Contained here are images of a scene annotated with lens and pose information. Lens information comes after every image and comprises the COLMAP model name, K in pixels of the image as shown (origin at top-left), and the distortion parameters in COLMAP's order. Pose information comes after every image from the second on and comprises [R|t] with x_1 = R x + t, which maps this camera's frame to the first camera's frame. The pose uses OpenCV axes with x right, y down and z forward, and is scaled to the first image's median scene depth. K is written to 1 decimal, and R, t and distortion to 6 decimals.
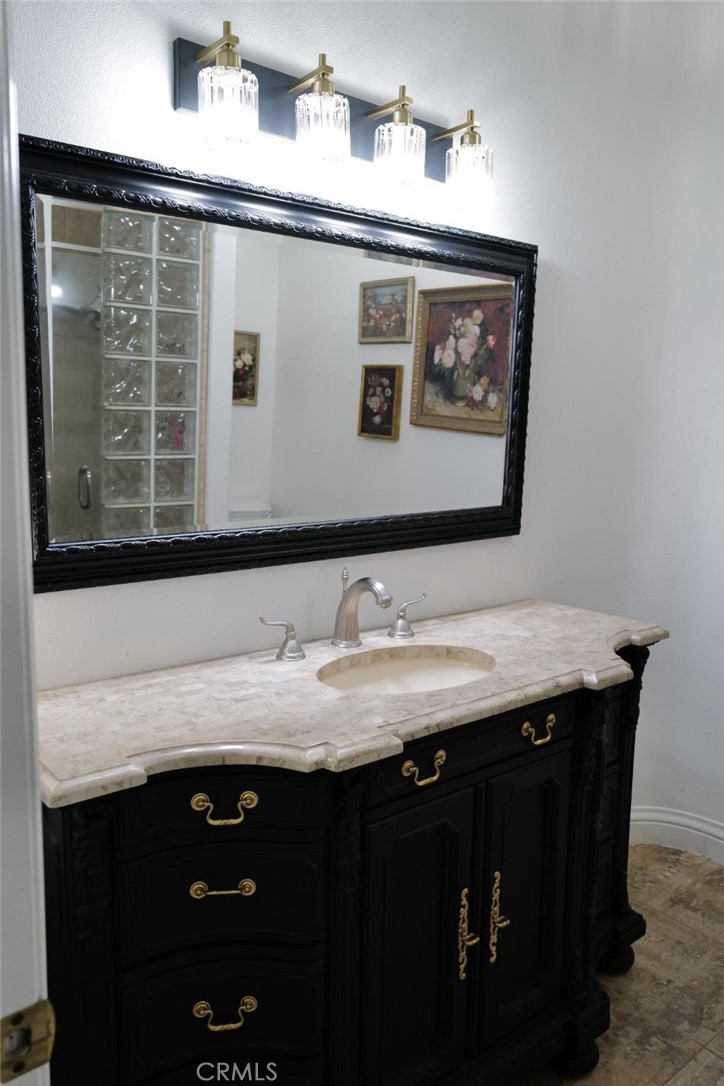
lens RADIAL K [[811.7, 0, 360.6], [0, 811.7, 542.8], [0, 0, 1]] dist [0.004081, 0.000331]
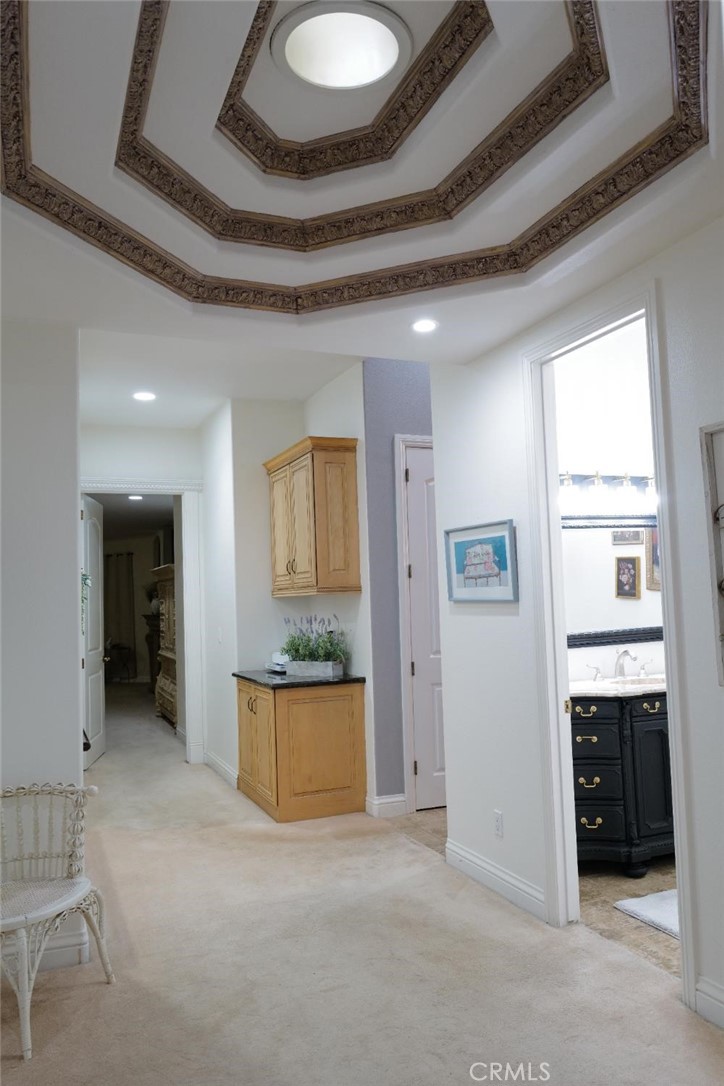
lens RADIAL K [[811.7, 0, 364.4], [0, 811.7, 542.2], [0, 0, 1]] dist [0.004081, 0.000331]
pose [[0.955801, -0.068676, -0.285881, -0.013114], [0.008107, 0.978124, -0.207867, 0.113295], [0.293903, 0.196361, 0.935448, -0.836991]]
